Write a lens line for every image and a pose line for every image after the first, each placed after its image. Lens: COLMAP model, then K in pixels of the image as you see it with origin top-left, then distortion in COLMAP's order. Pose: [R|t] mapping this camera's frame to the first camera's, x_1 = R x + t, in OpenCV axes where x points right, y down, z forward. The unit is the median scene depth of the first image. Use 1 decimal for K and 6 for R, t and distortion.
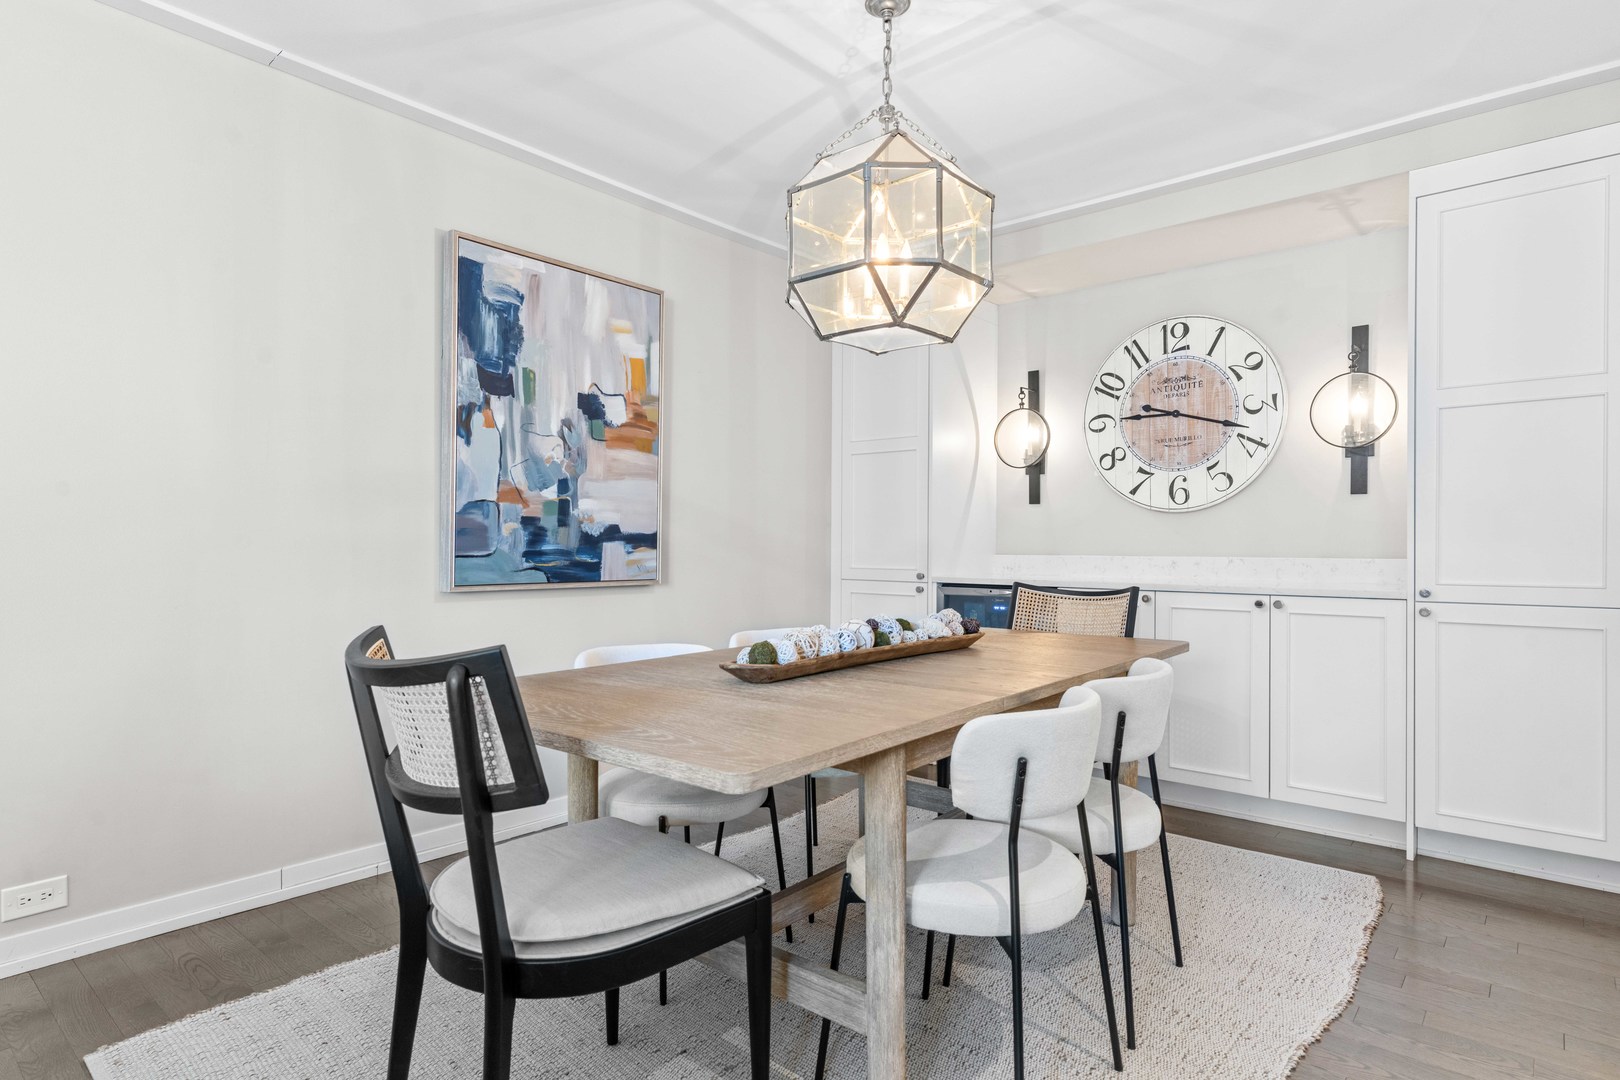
lens RADIAL K [[873.9, 0, 810.0], [0, 873.9, 540.0], [0, 0, 1]] dist [0.006347, 0.000246]
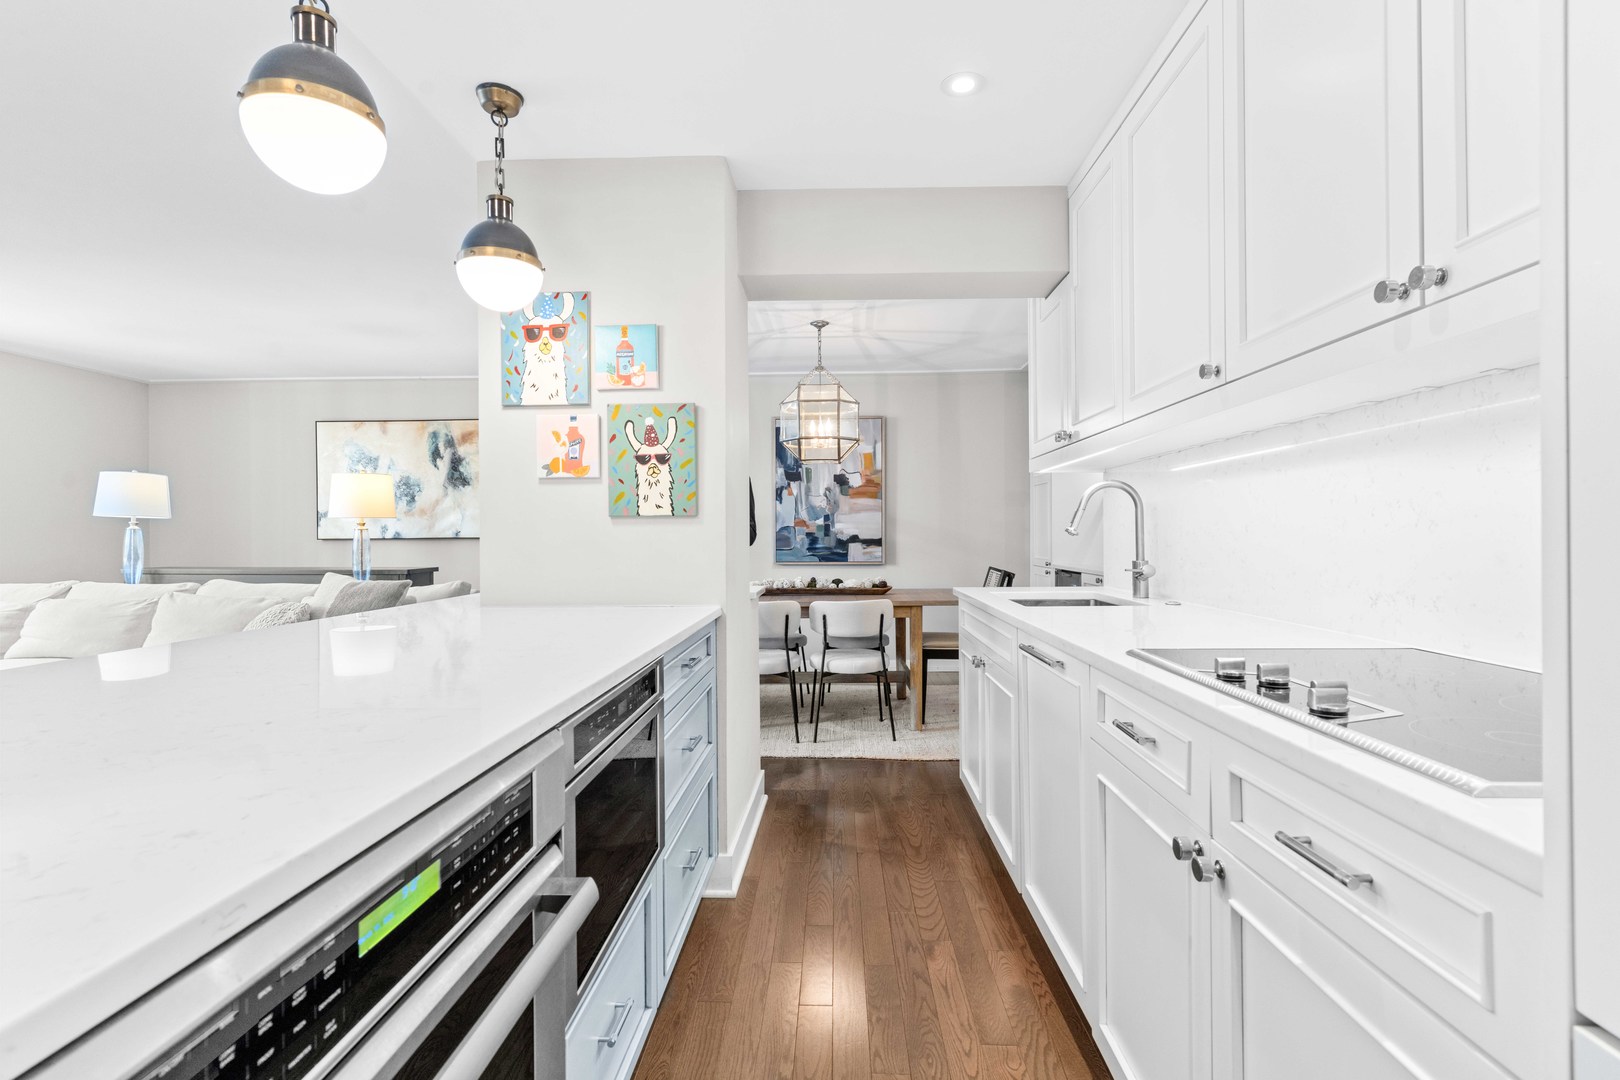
lens RADIAL K [[765.1, 0, 810.0], [0, 765.1, 540.0], [0, 0, 1]] dist [-0.000034, -0.000084]
pose [[0.619986, -0.000655, -0.784613, 1.209419], [0.010917, 0.999910, 0.007791, -0.021837], [0.784537, -0.013396, 0.619937, -0.230794]]
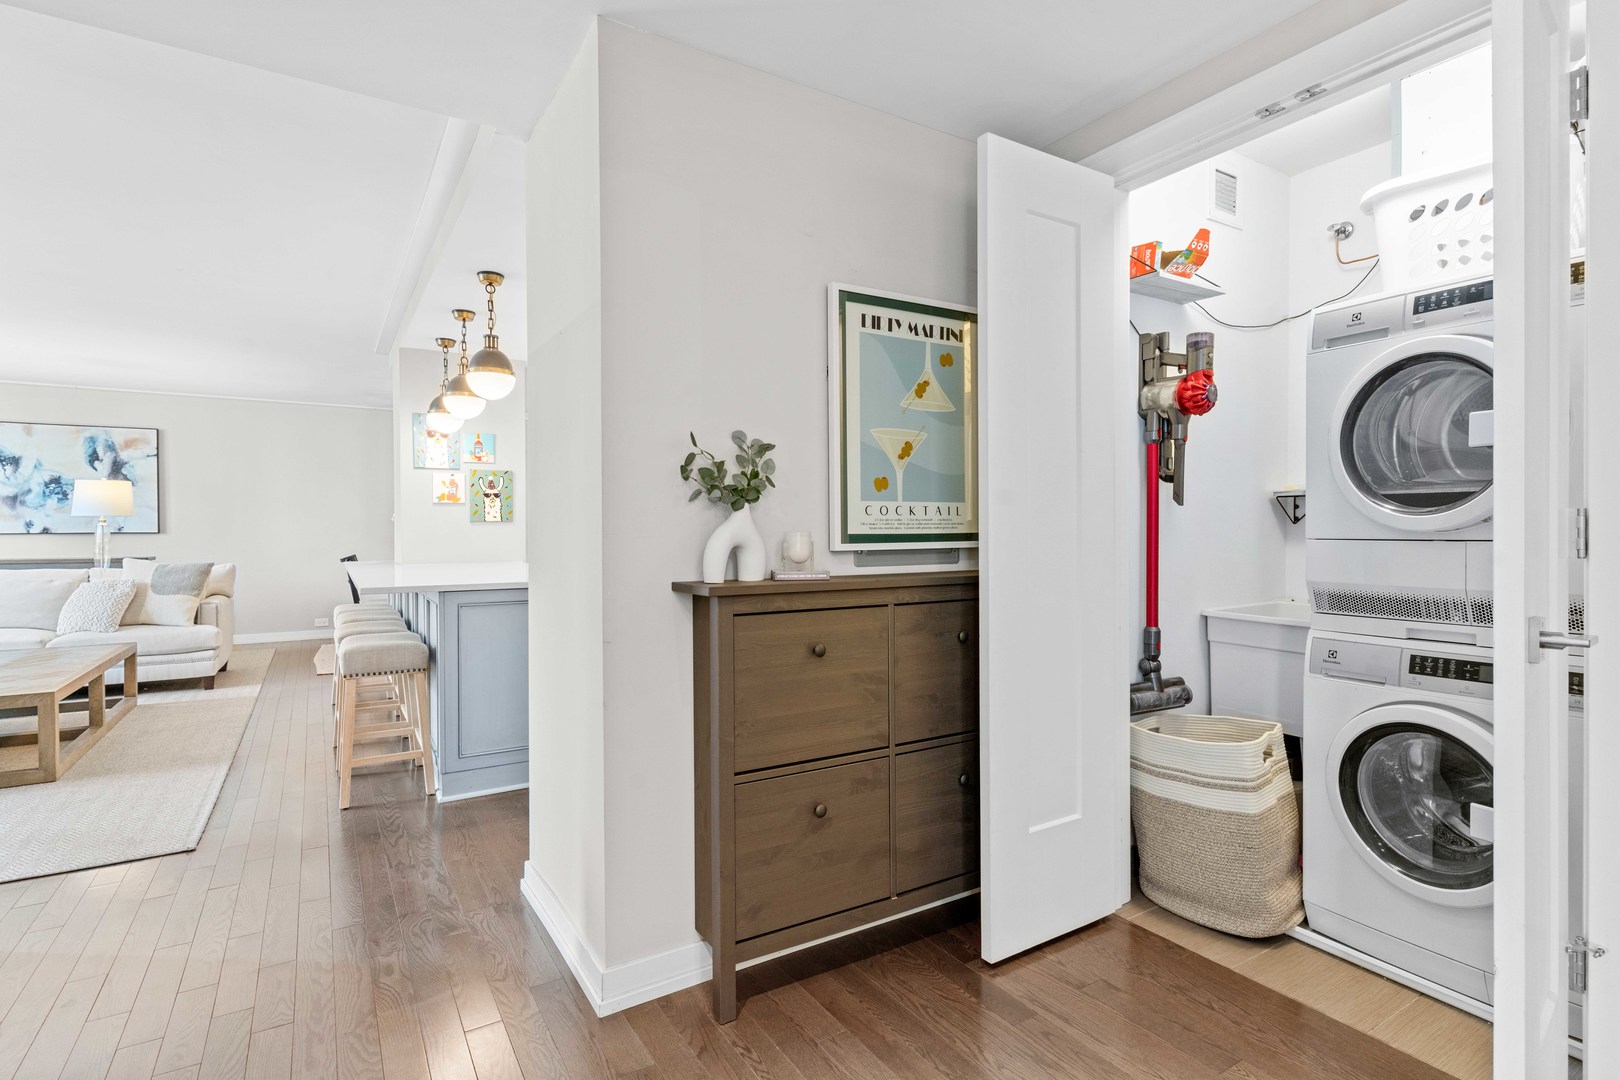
lens RADIAL K [[787.1, 0, 793.6], [0, 787.1, 540.0], [0, 0, 1]] dist [0.000616, -0.000181]
pose [[0.949265, -0.001707, -0.314472, 1.663843], [0.007365, 0.999832, 0.016805, -0.024683], [0.314391, -0.018269, 0.949118, -1.269515]]
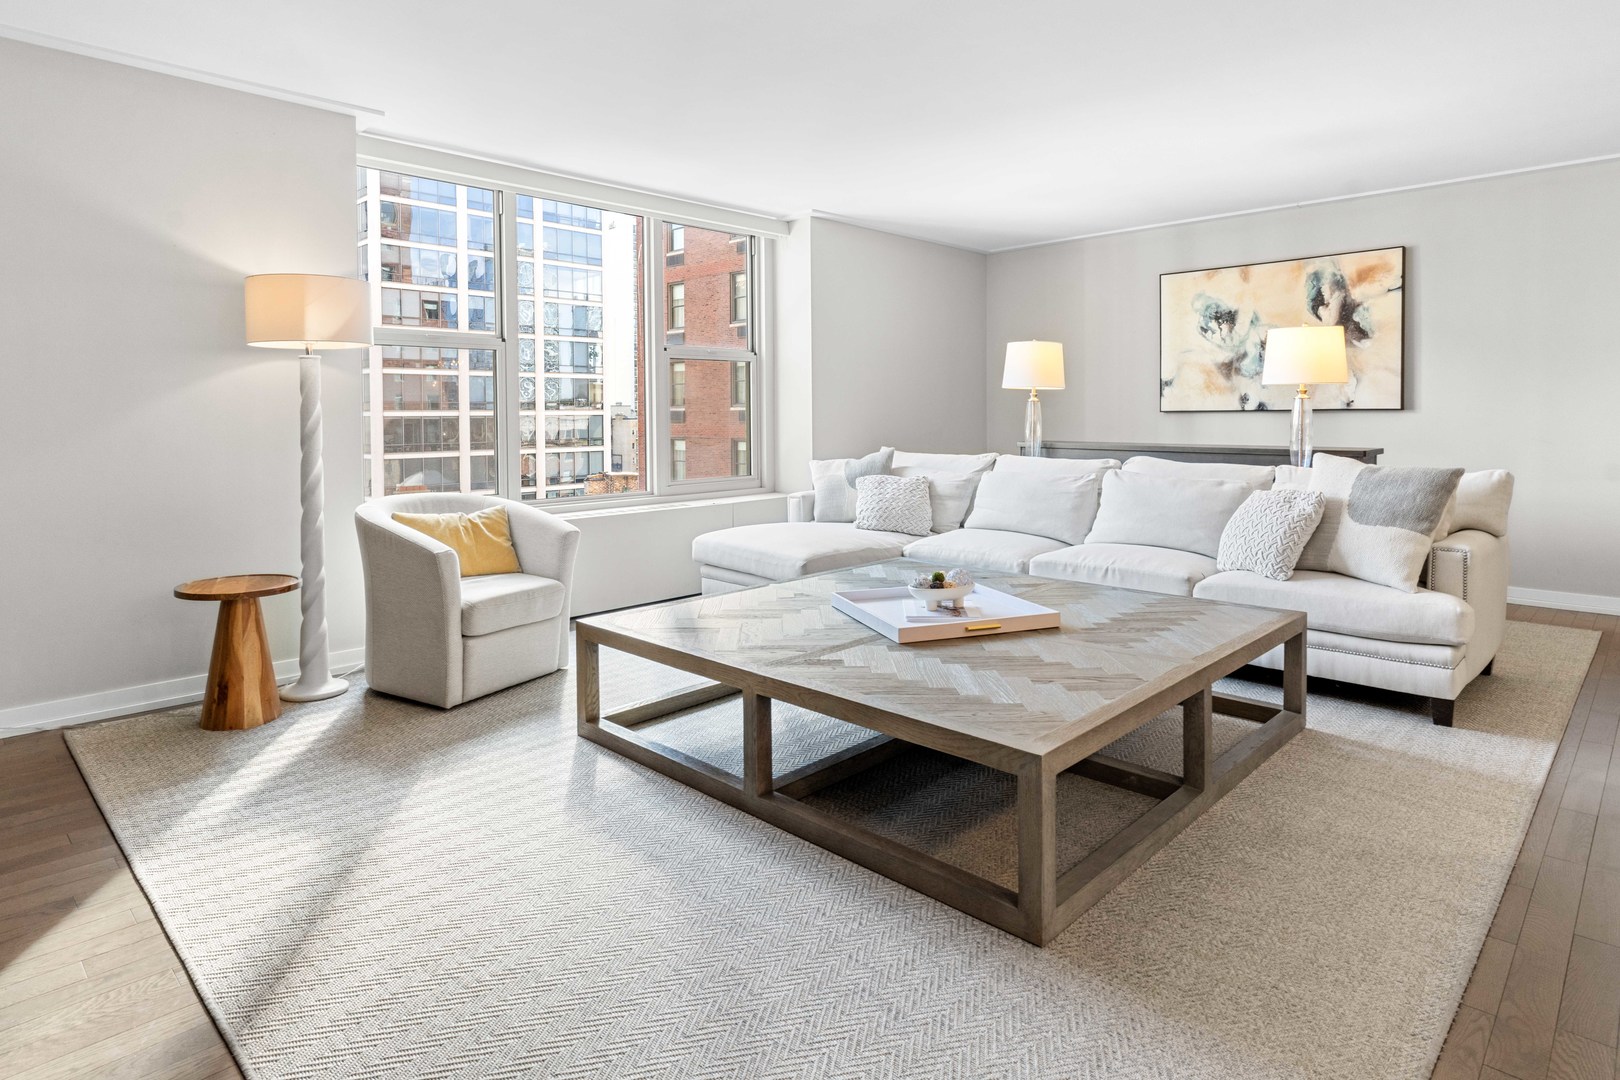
lens RADIAL K [[898.2, 0, 798.0], [0, 898.2, 434.6], [0, 0, 1]] dist [0.001206, 0.000550]
pose [[-0.071145, 0.021826, -0.997227, 0.927159], [0.013804, 0.999686, 0.020895, -0.024046], [0.997370, -0.012280, -0.071424, -0.669197]]
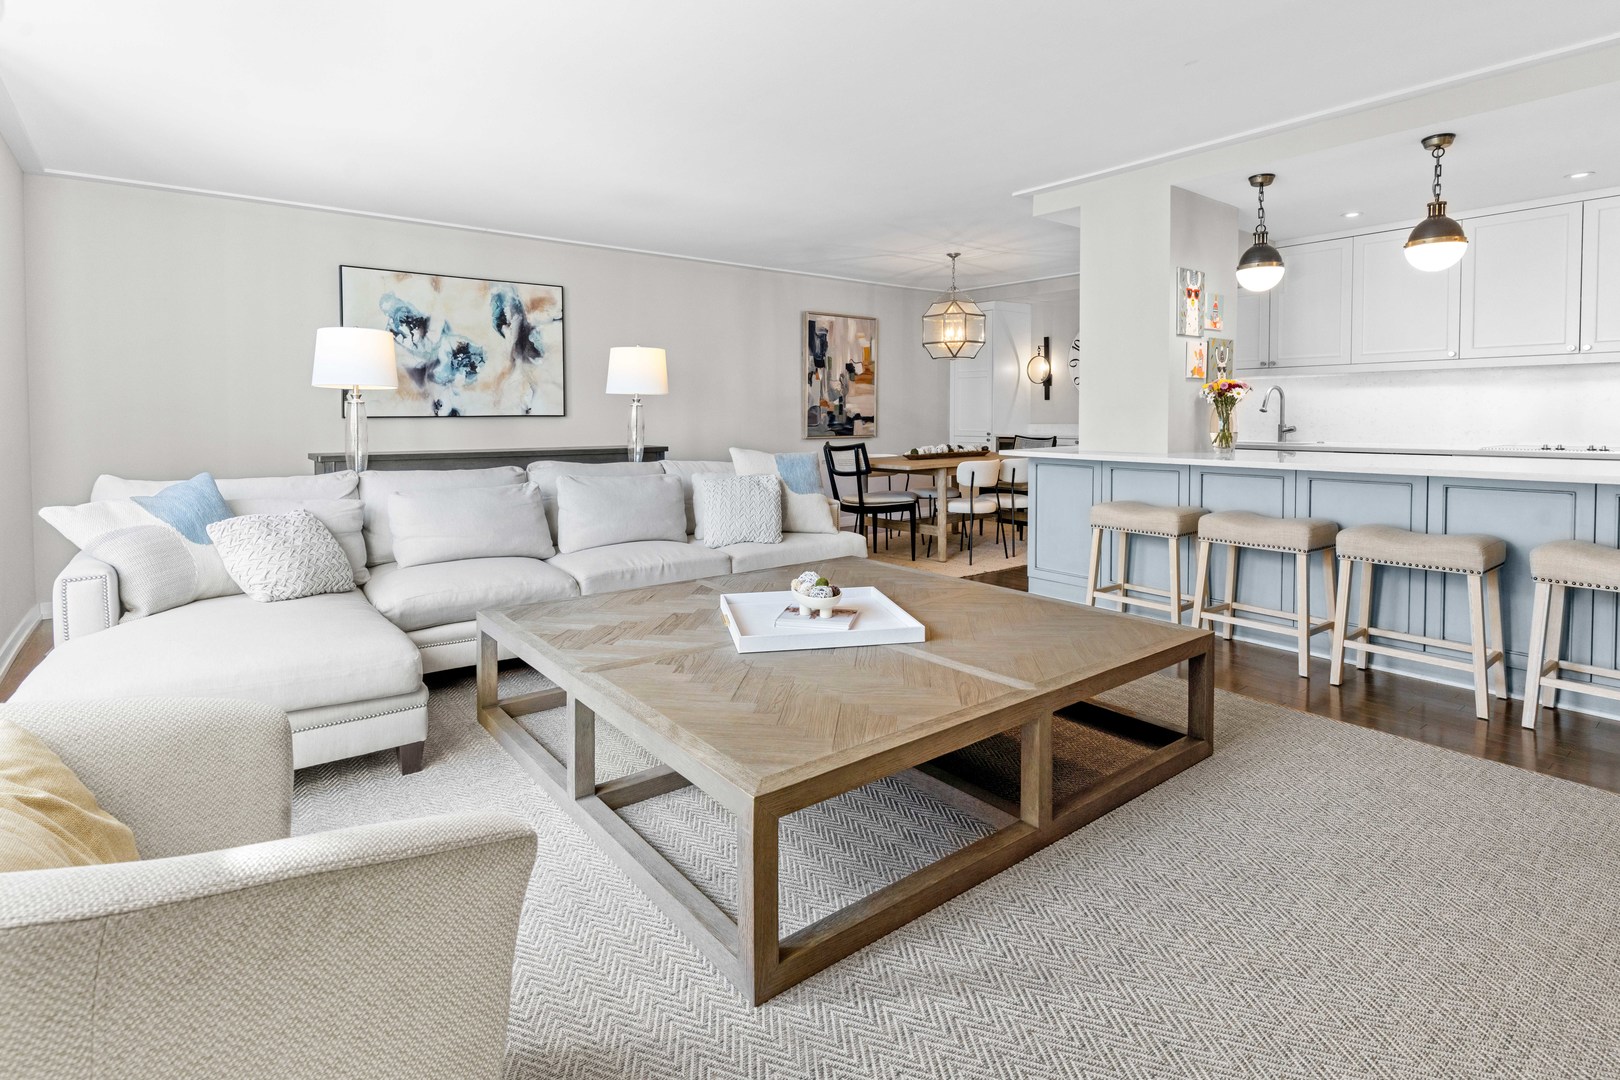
lens RADIAL K [[804.1, 0, 813.2], [0, 804.1, 442.0], [0, 0, 1]] dist [0.002378, -0.000319]
pose [[0.981167, 0.000393, -0.193162, 0.107652], [0.007388, 0.999190, 0.039560, -0.029271], [0.193021, -0.040242, 0.980369, -1.420755]]
